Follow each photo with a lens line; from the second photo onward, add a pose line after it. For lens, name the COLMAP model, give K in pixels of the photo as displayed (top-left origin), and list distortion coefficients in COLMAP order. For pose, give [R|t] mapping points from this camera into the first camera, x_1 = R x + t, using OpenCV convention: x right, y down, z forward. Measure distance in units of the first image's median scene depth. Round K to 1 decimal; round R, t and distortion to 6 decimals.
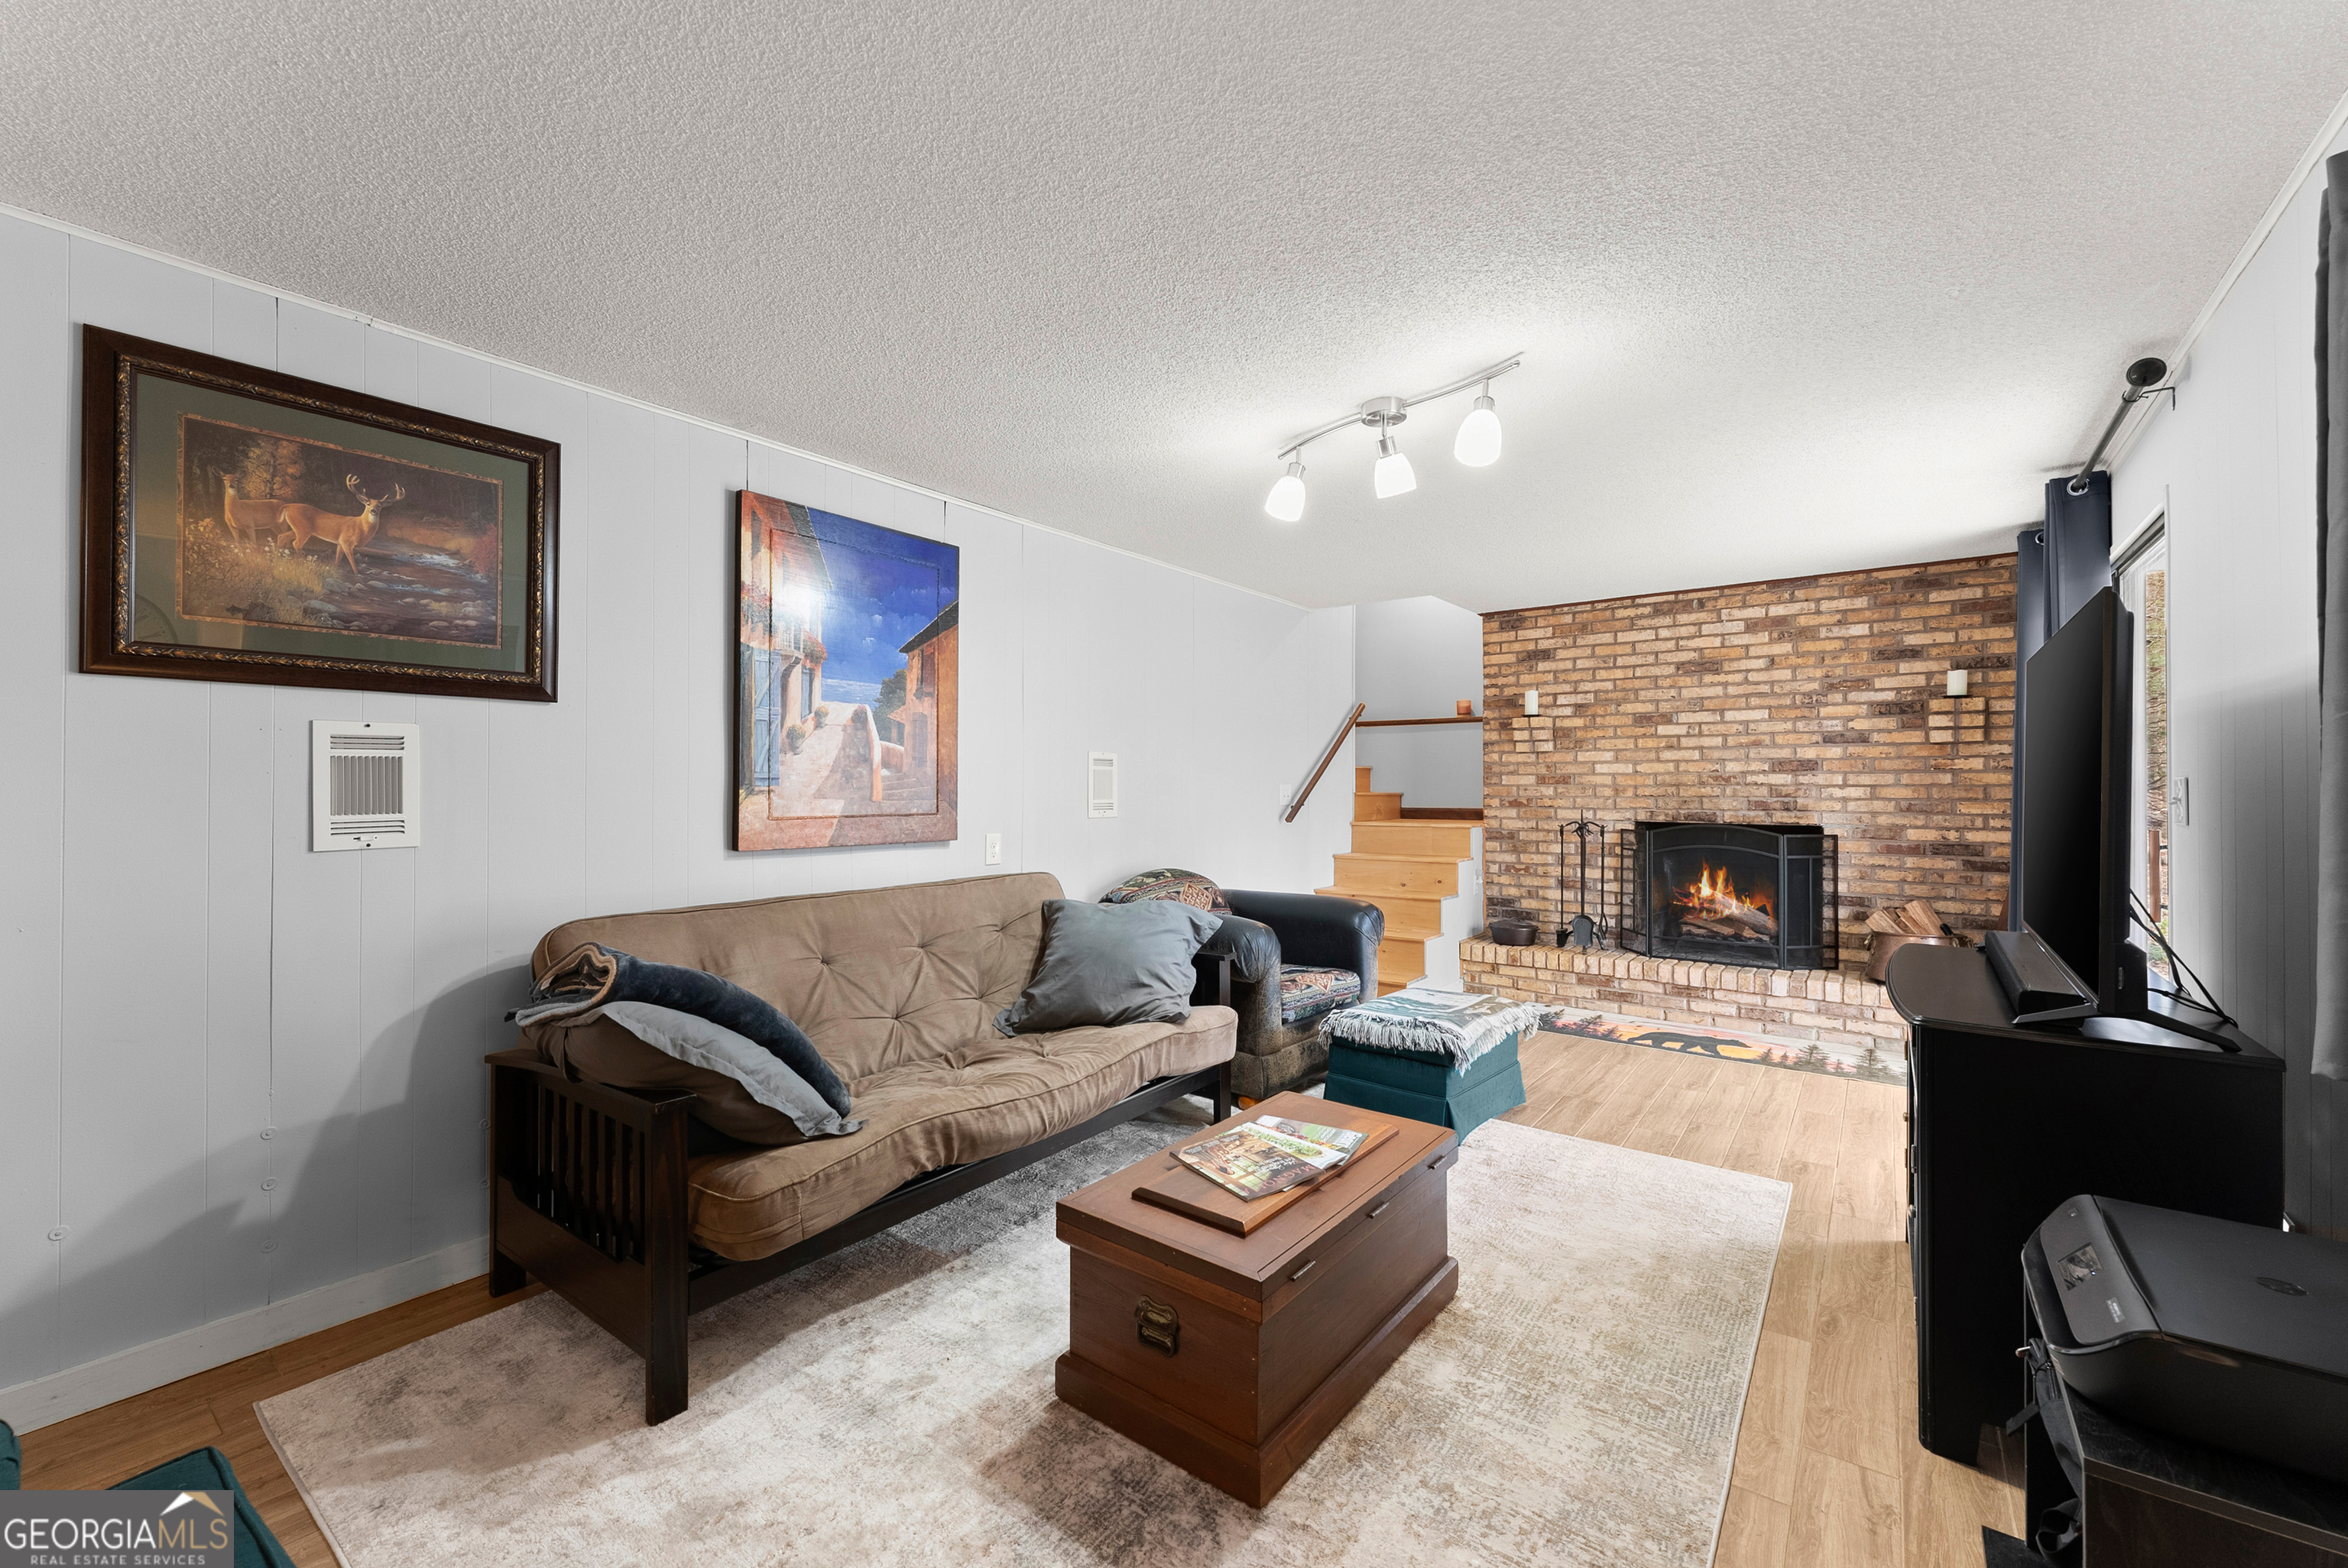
lens RADIAL K [[938.0, 0, 1168.6], [0, 938.0, 786.7], [0, 0, 1]] dist [0.001635, -0.000018]
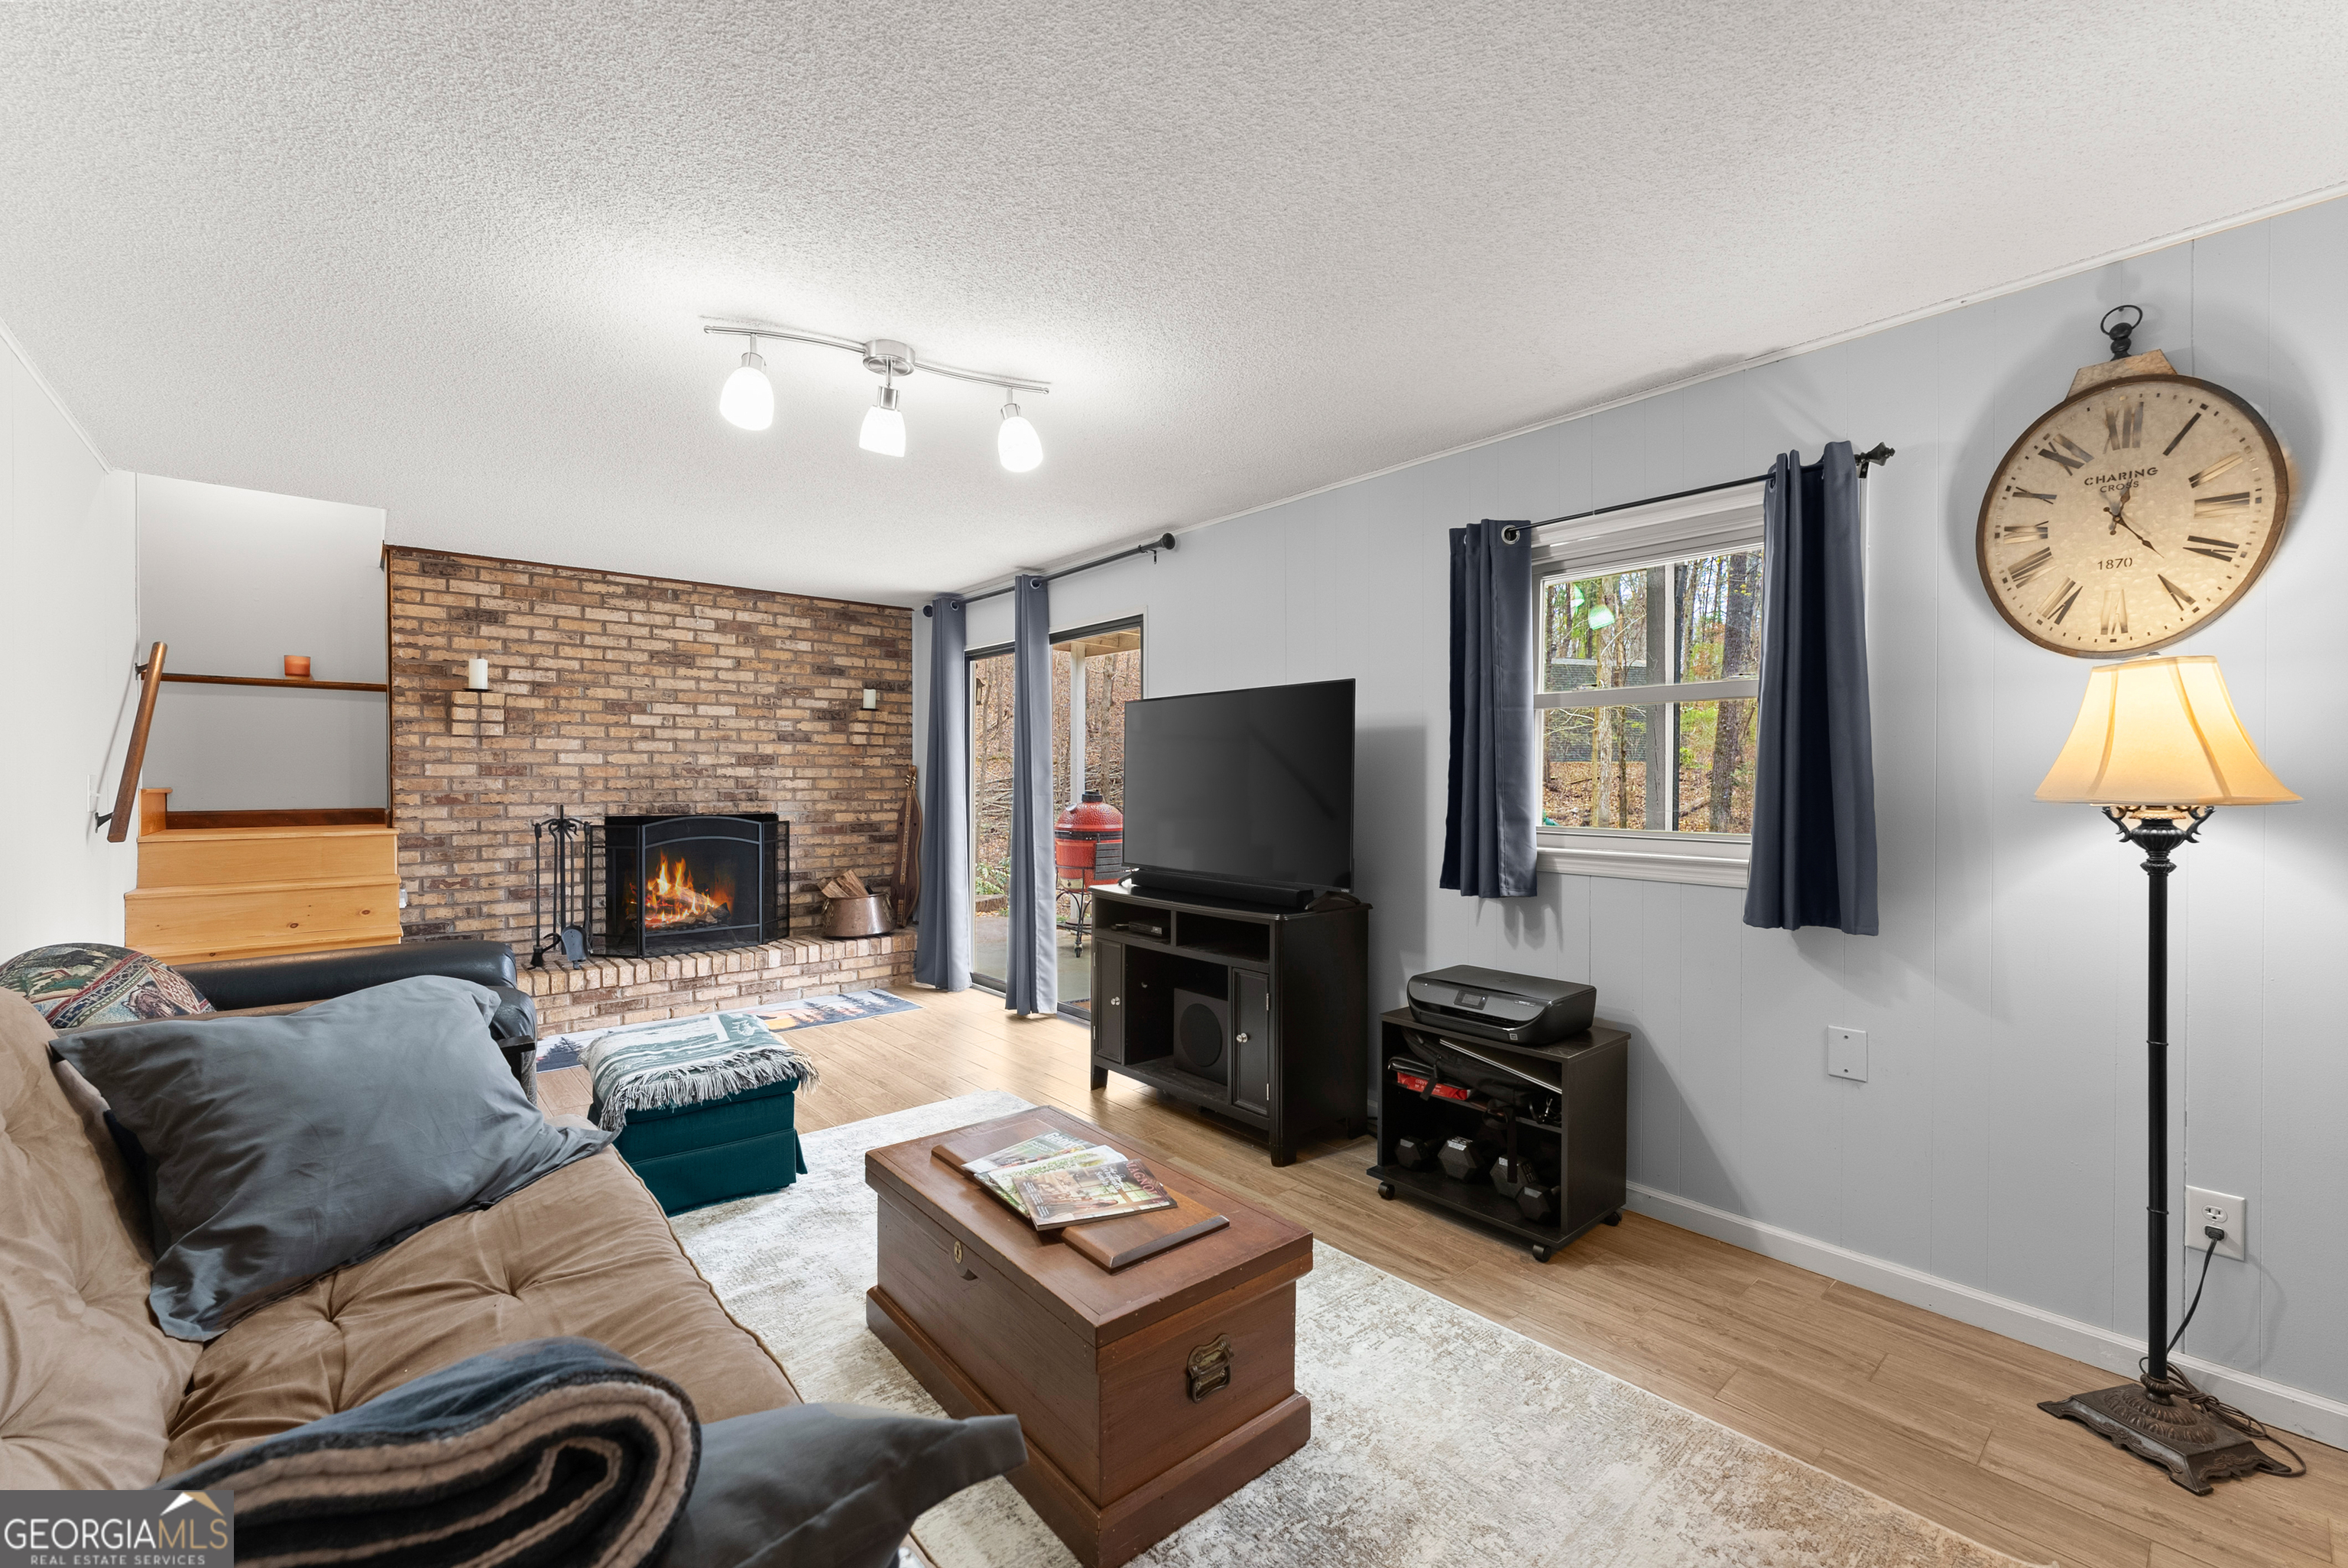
lens RADIAL K [[938.0, 0, 1168.6], [0, 938.0, 786.7], [0, 0, 1]] dist [0.001635, -0.000018]
pose [[0.223269, -0.007679, 0.974727, -0.293185], [-0.000801, 0.999967, 0.008061, -0.000098], [-0.974756, -0.002581, 0.223256, 0.269768]]
